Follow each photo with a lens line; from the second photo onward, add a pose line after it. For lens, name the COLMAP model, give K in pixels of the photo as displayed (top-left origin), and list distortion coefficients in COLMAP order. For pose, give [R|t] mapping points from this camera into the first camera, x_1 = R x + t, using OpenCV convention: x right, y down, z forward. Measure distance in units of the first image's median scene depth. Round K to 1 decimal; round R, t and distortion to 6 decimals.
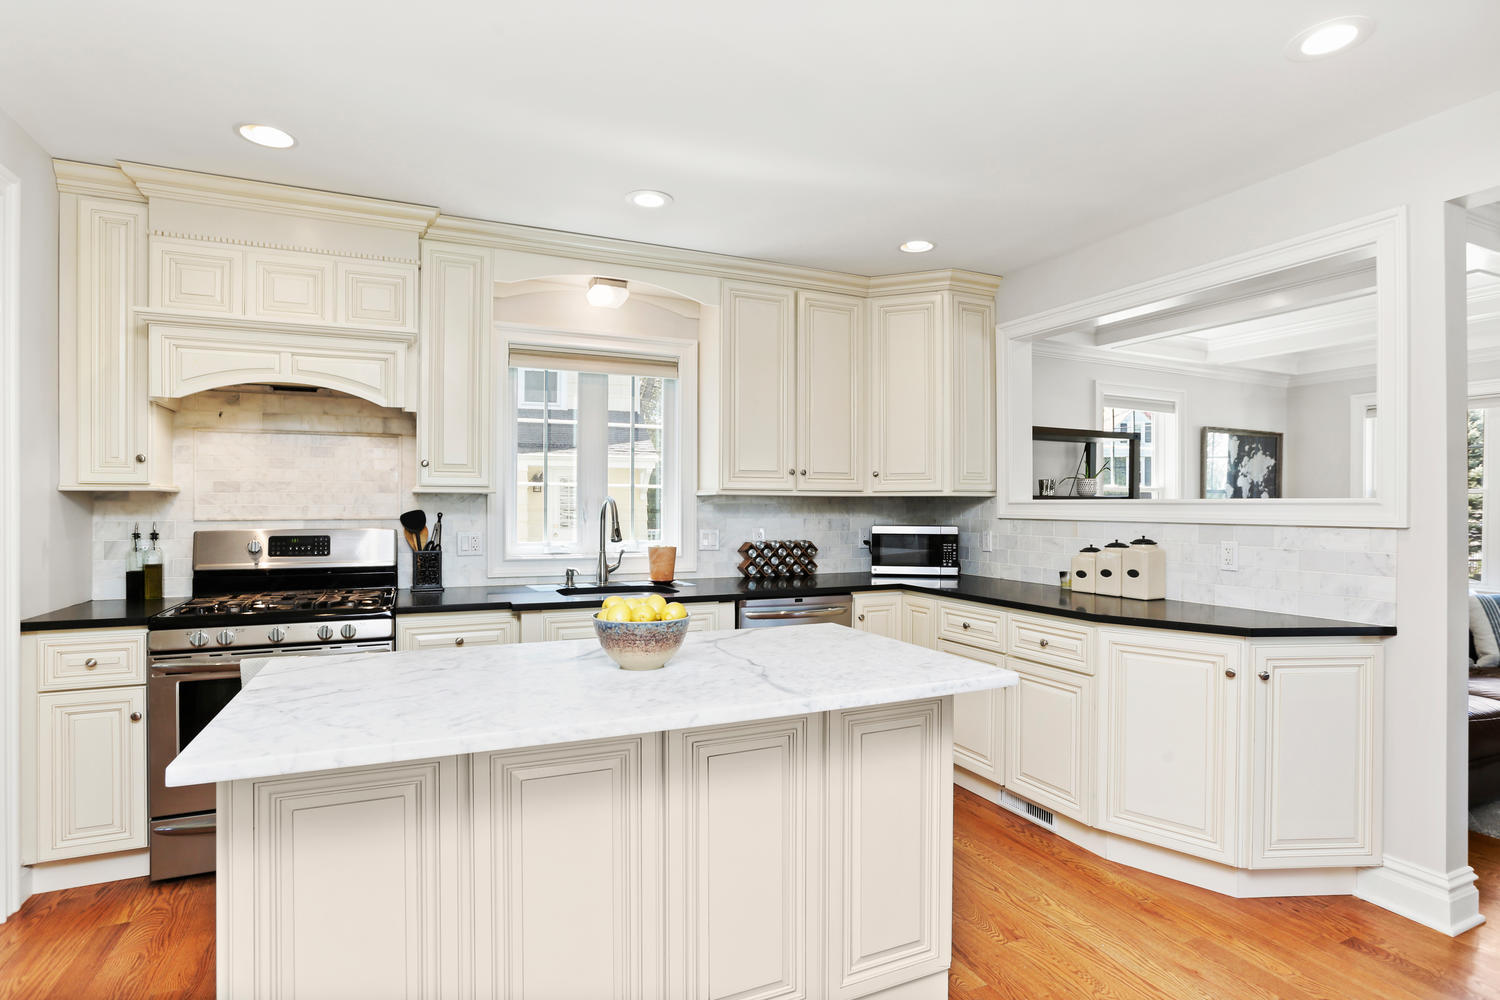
lens RADIAL K [[757.1, 0, 750.0], [0, 757.1, 500.0], [0, 0, 1]] dist [-0.054103, 0.025705]
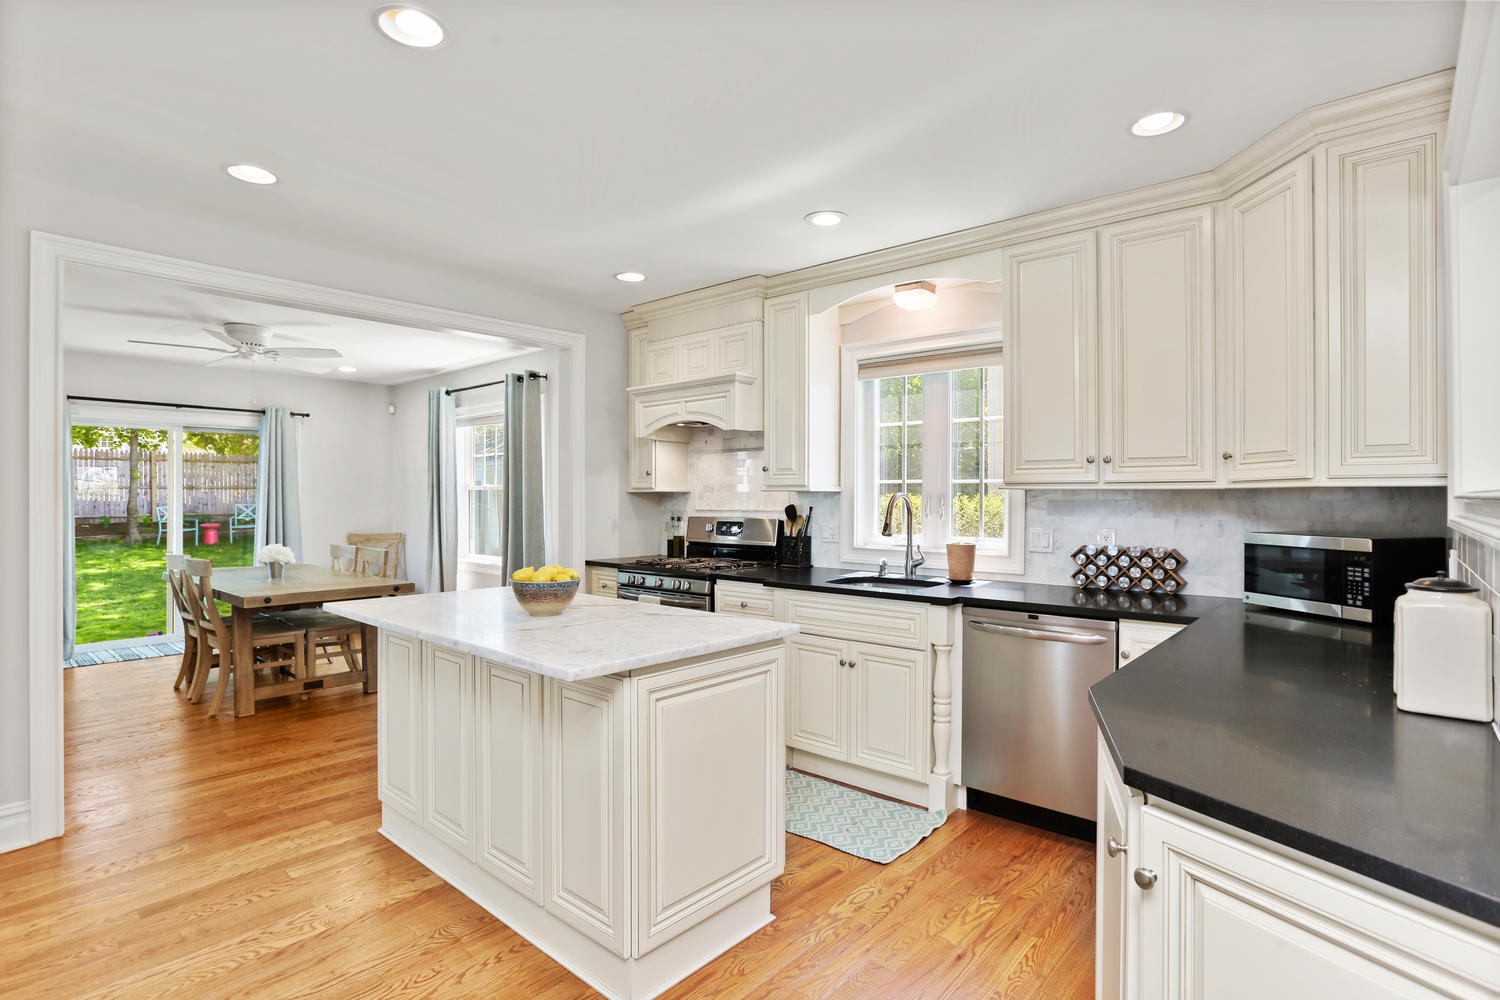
lens RADIAL K [[774.1, 0, 754.7], [0, 774.1, 495.0], [0, 0, 1]] dist [-0.049492, 0.026810]
pose [[0.415698, -0.005251, -0.909488, 0.694304], [0.004953, 0.999982, -0.003509, 0.001274], [0.909489, -0.003046, 0.415716, 0.367083]]
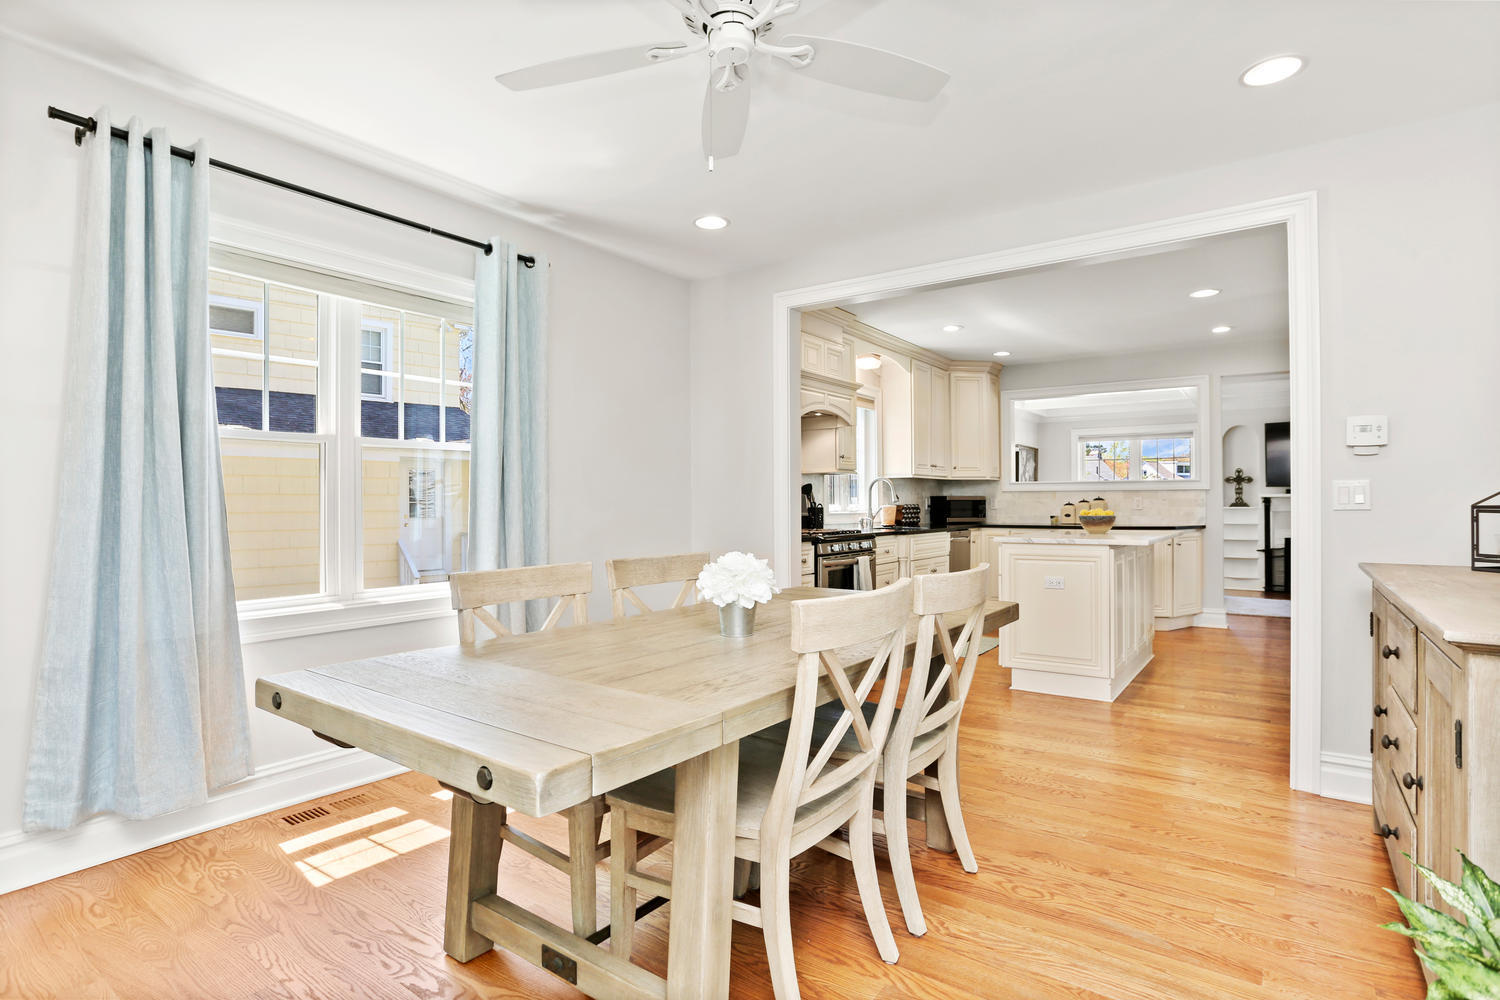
lens RADIAL K [[757.1, 0, 750.0], [0, 757.1, 500.0], [0, 0, 1]] dist [-0.054103, 0.025705]
pose [[0.869741, -0.004651, 0.493486, -1.307924], [0.002873, 0.999986, 0.004361, 0.039396], [-0.493500, -0.002375, 0.869743, -0.390418]]
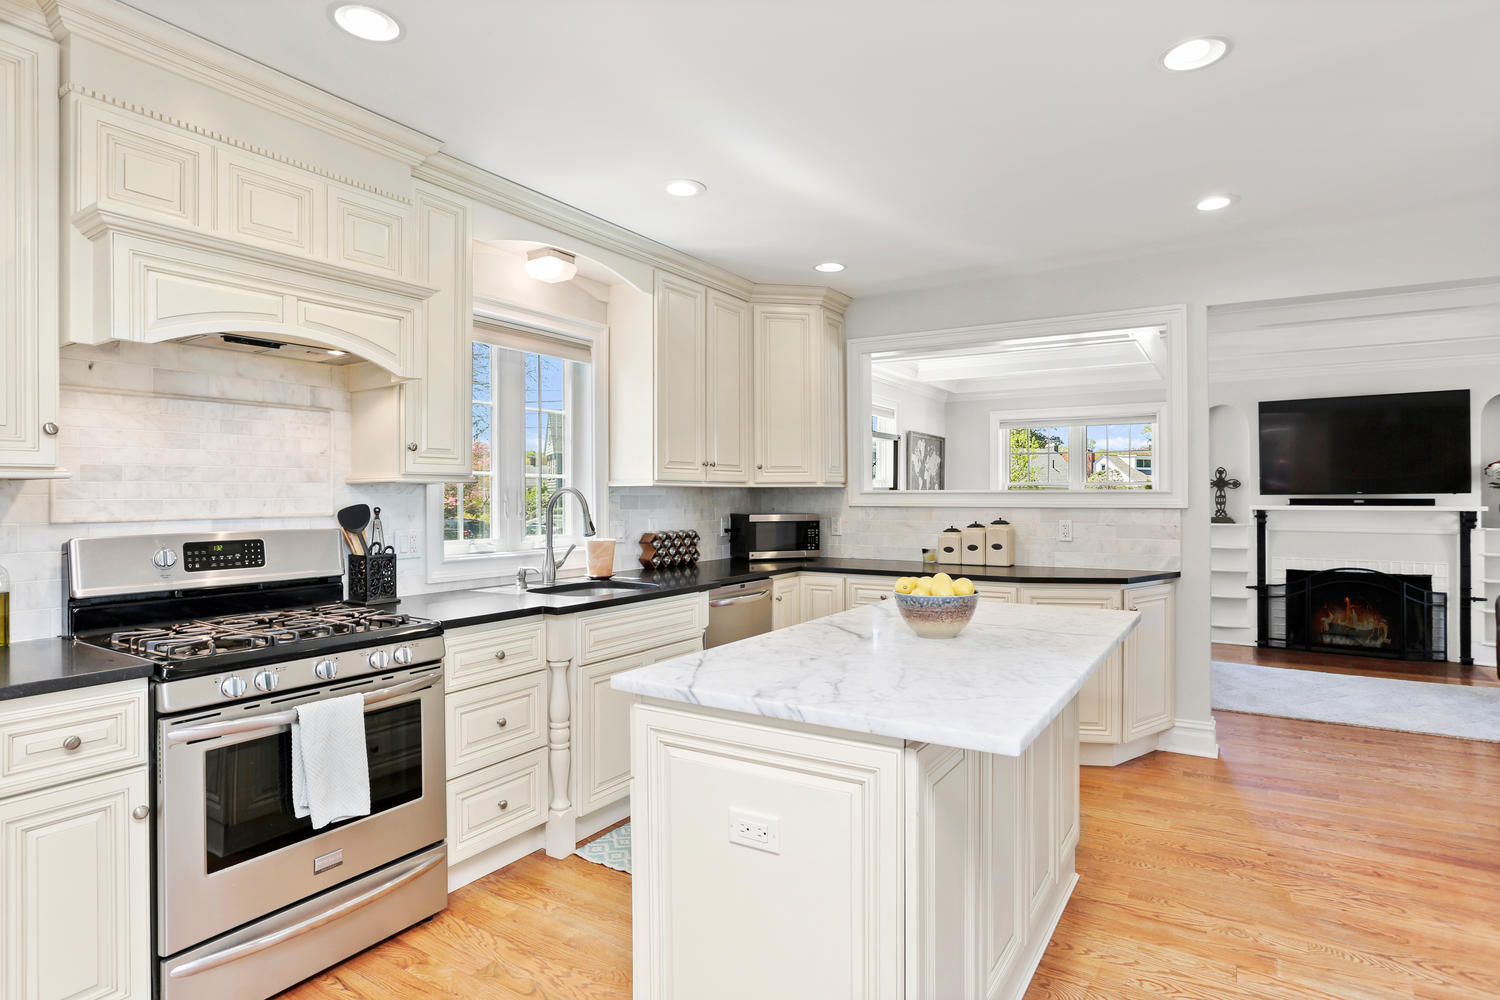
lens RADIAL K [[788.8, 0, 747.9], [0, 788.8, 488.4], [0, 0, 1]] dist [-0.046588, 0.020623]
pose [[0.839480, 0.000544, 0.543390, -0.517470], [0.000032, 0.999999, -0.001050, -0.002384], [-0.543390, 0.000899, 0.839480, 0.069922]]
